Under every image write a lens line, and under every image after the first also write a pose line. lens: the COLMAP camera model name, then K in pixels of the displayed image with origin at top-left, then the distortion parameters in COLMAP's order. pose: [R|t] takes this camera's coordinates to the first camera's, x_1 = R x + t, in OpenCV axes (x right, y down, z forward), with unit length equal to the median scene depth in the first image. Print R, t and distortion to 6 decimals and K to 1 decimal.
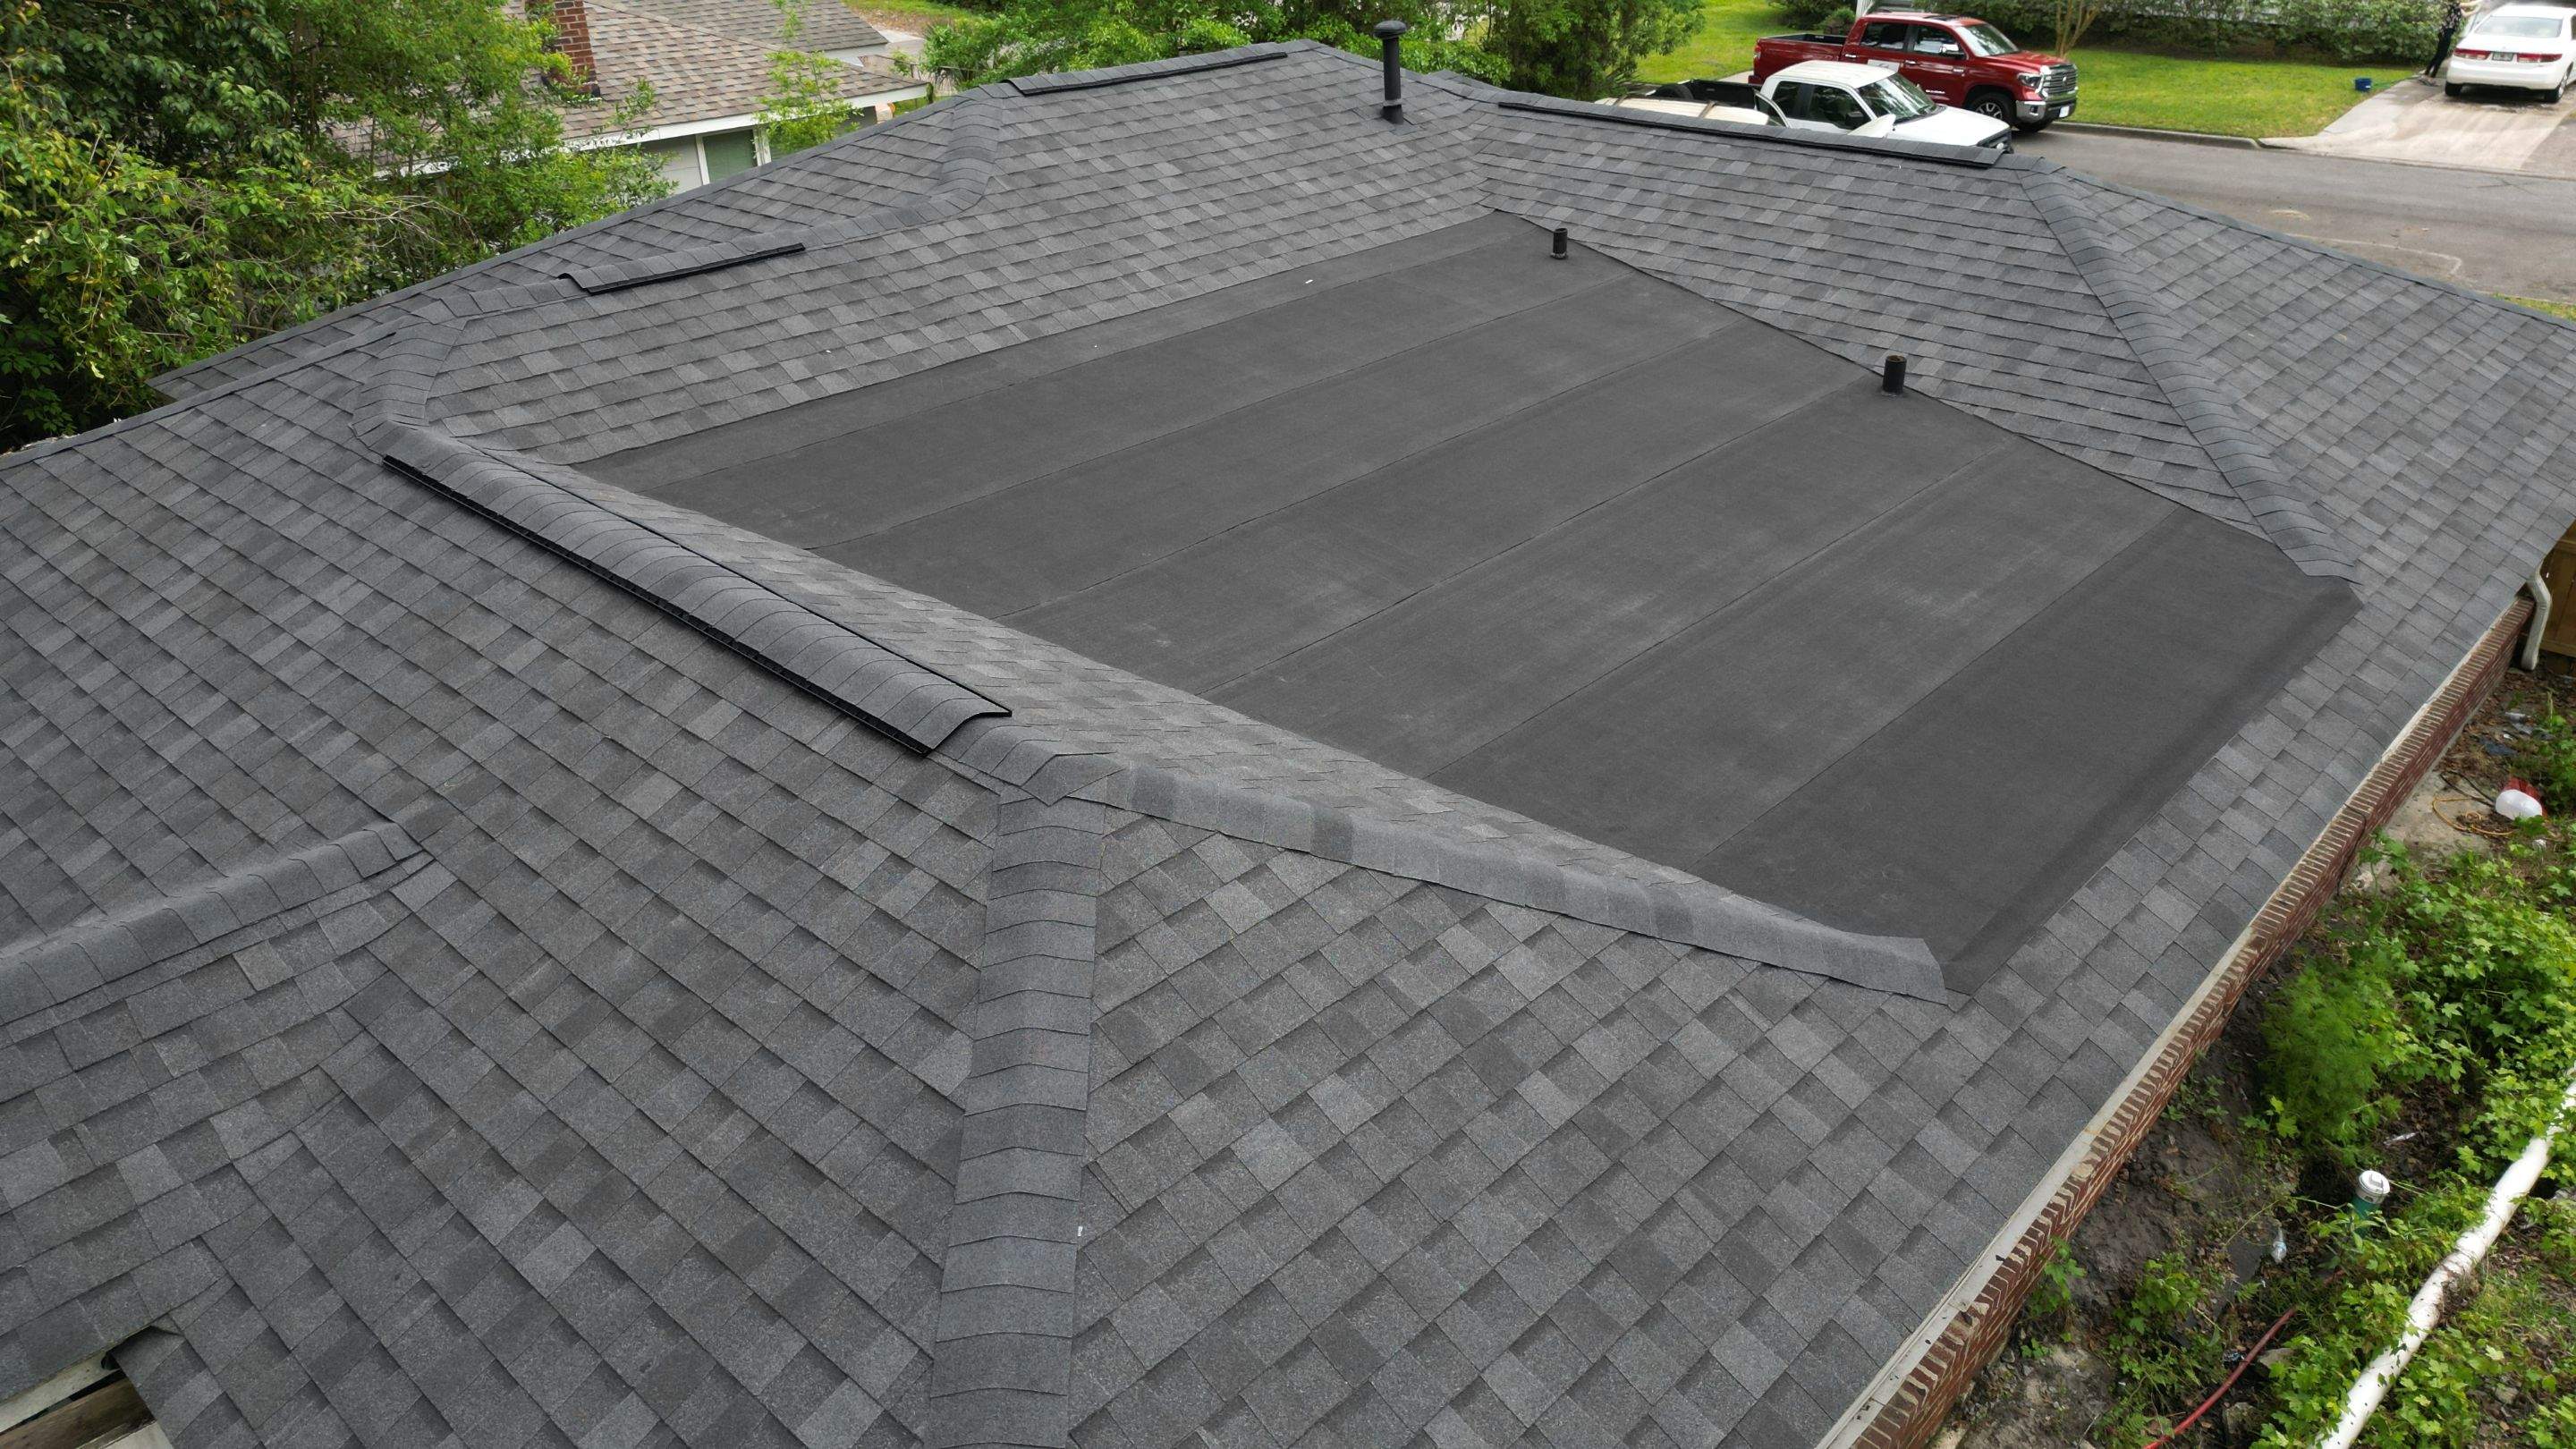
lens RADIAL K [[1808.4, 0, 1289.0], [0, 1808.4, 723.6], [0, 0, 1]] dist [0.074672, -0.074662]
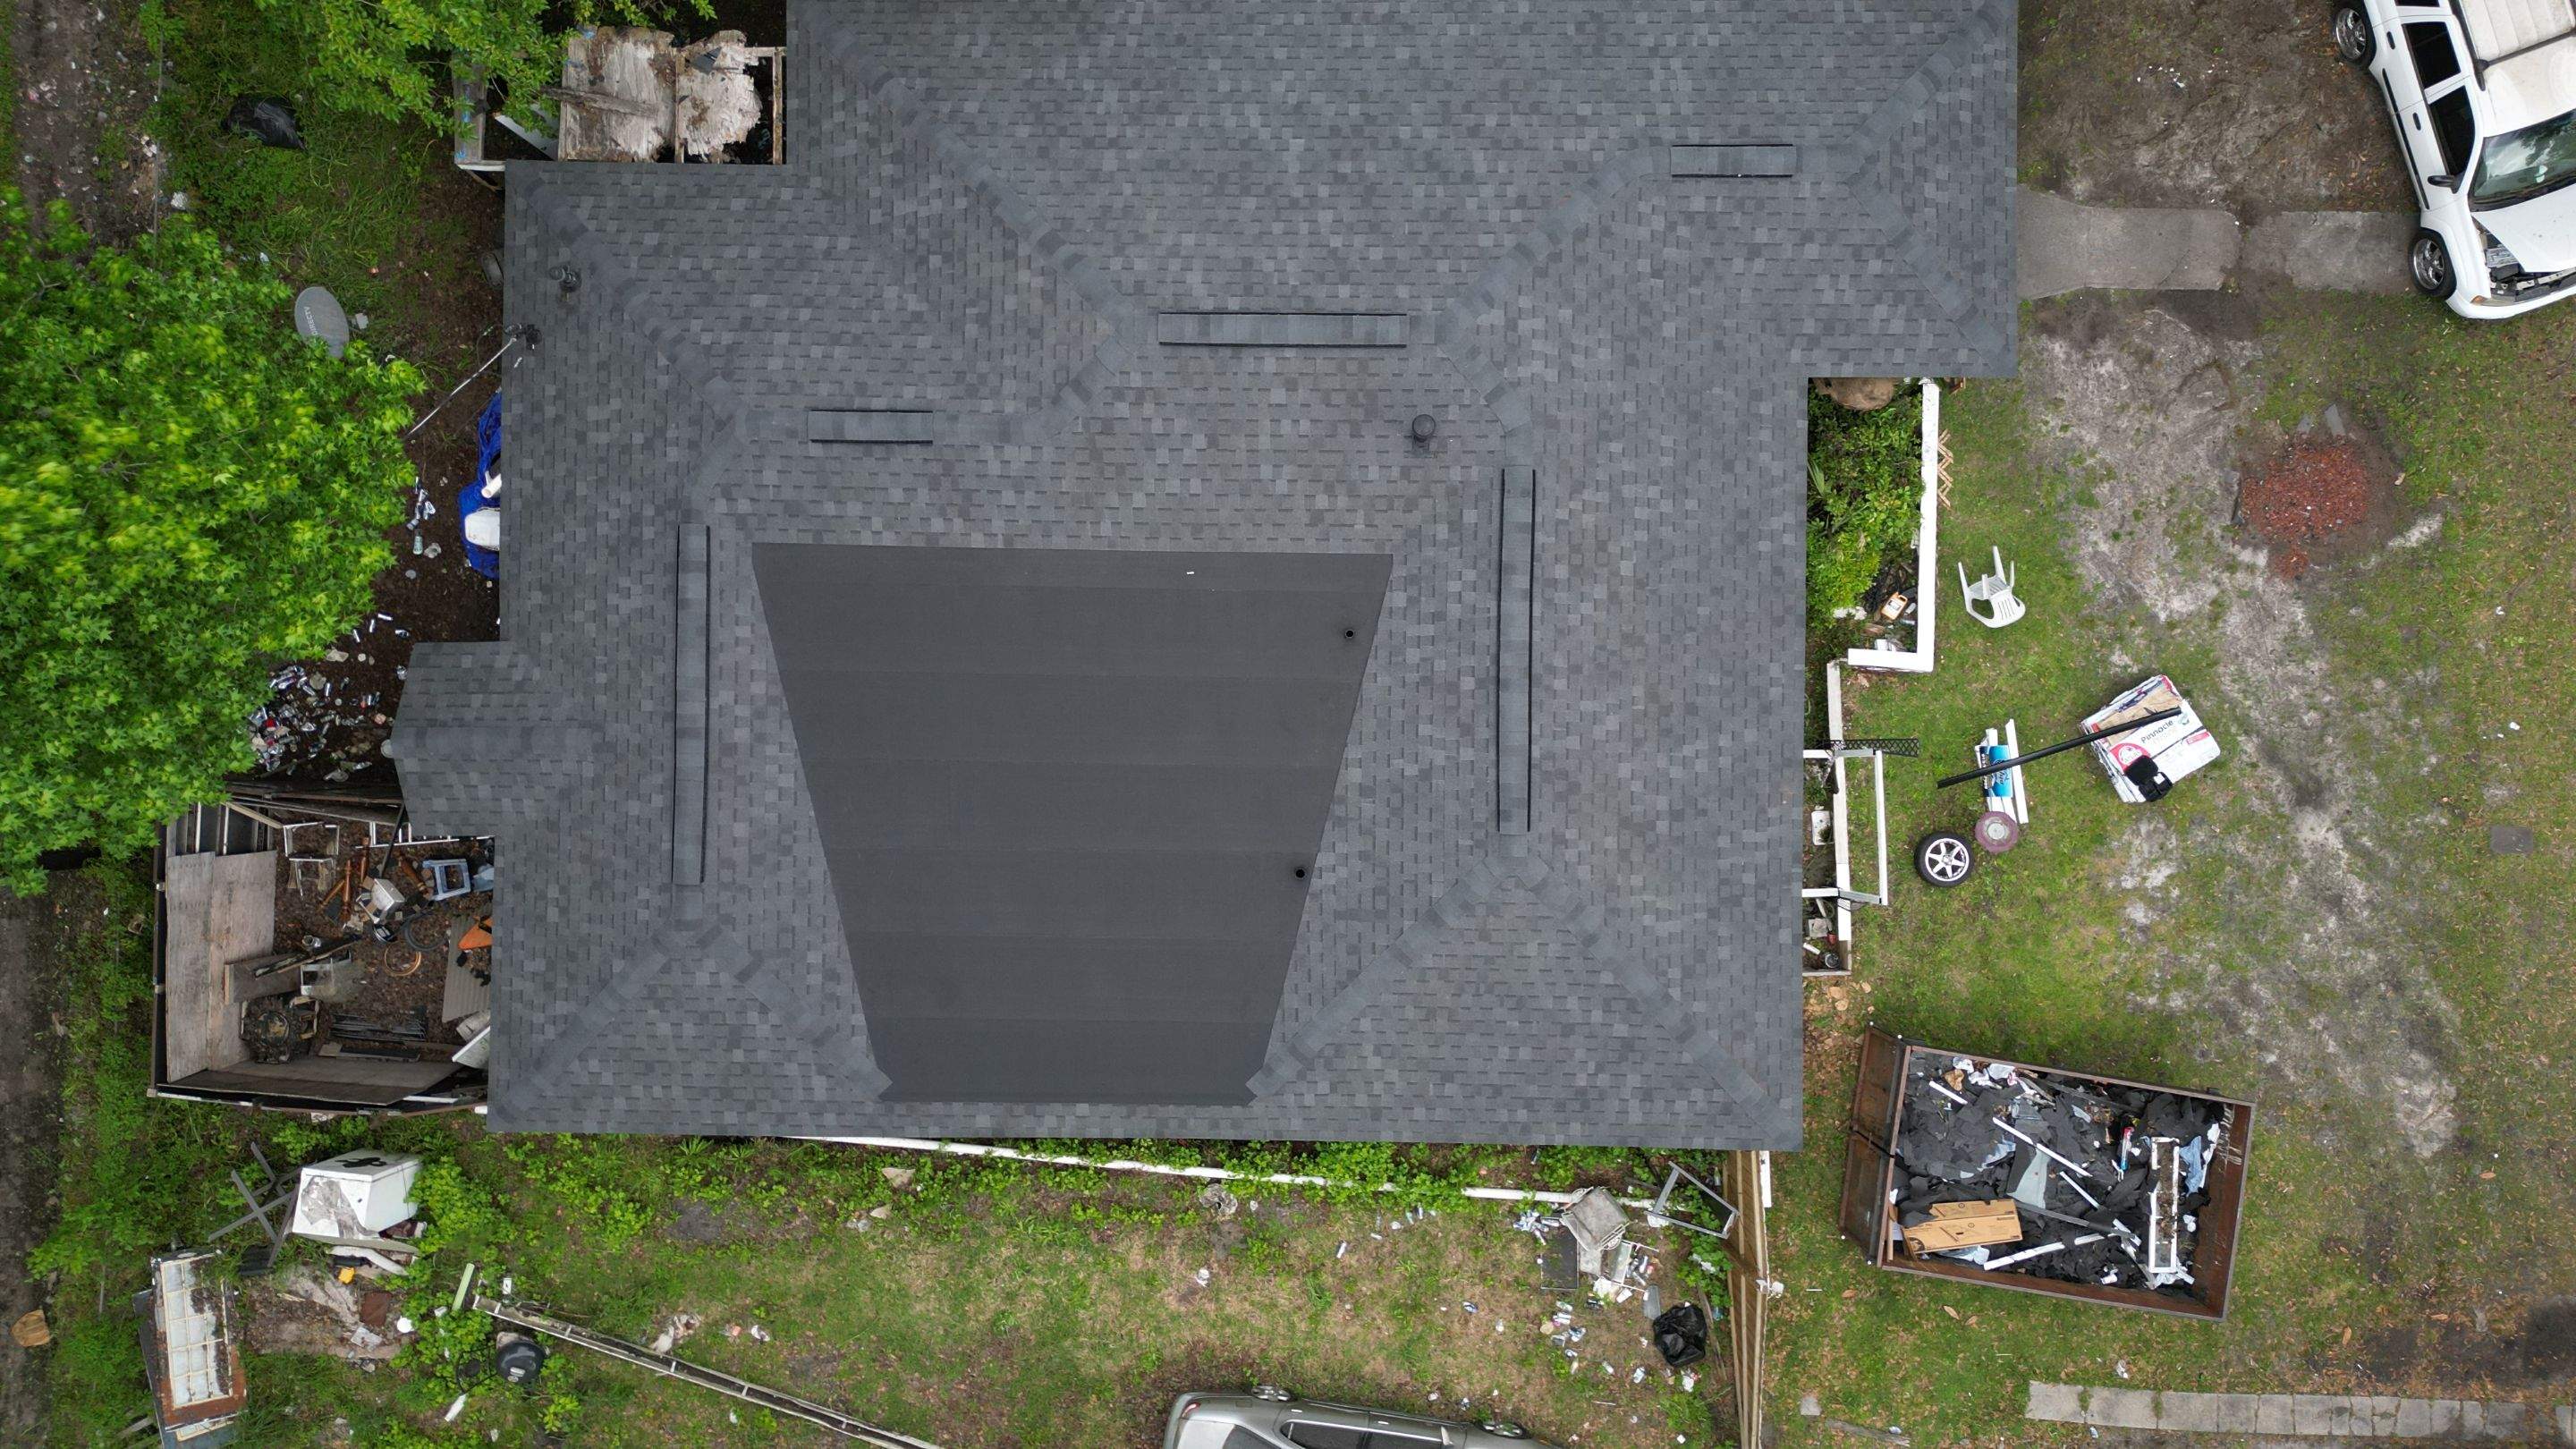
lens RADIAL K [[1808.4, 0, 1279.7], [0, 1808.4, 728.1], [0, 0, 1]] dist [0.074672, -0.074662]
pose [[0.669802, 0.742528, -0.004226, 0.268539], [-0.333587, 0.305989, 0.891678, -2.551530], [0.663389, -0.595838, 0.452650, 0.256517]]
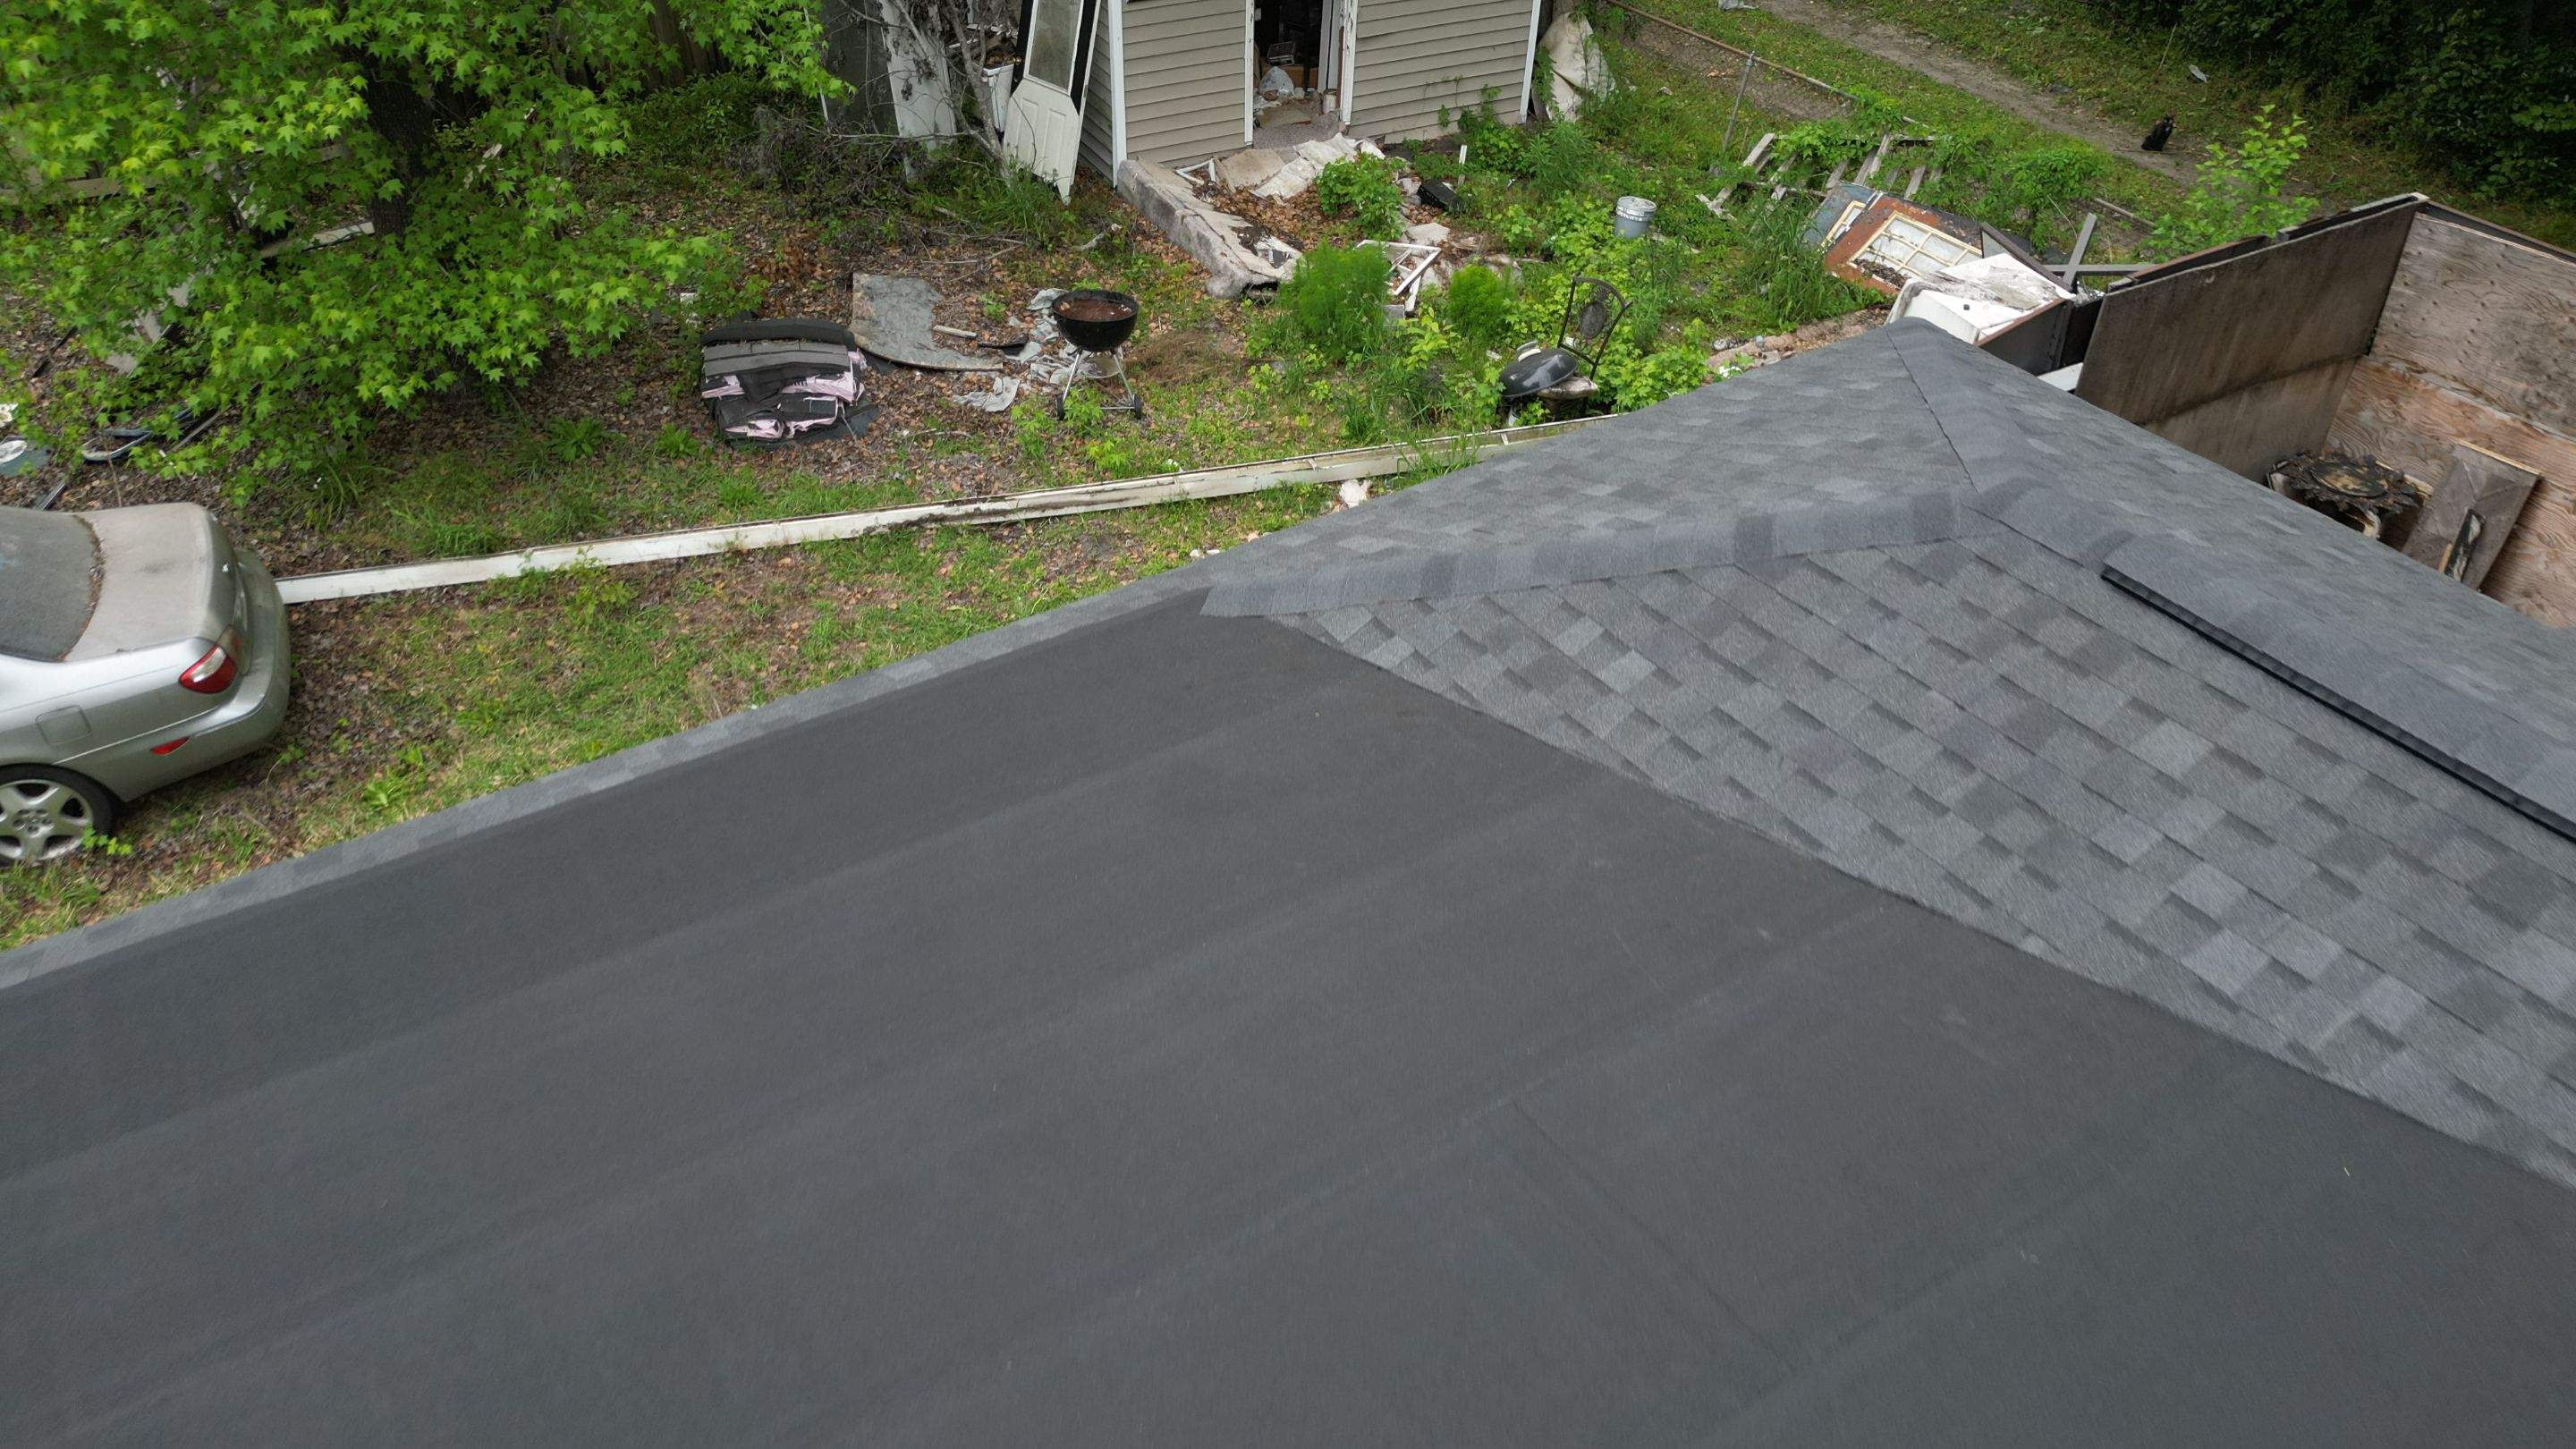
lens RADIAL K [[1808.4, 0, 1299.0], [0, 1808.4, 723.7], [0, 0, 1]] dist [0.074672, -0.074662]
pose [[-0.969345, -0.149847, 0.194720, 0.042004], [0.113647, 0.429191, 0.896036, -0.651636], [-0.217840, 0.890697, -0.399004, 1.137880]]
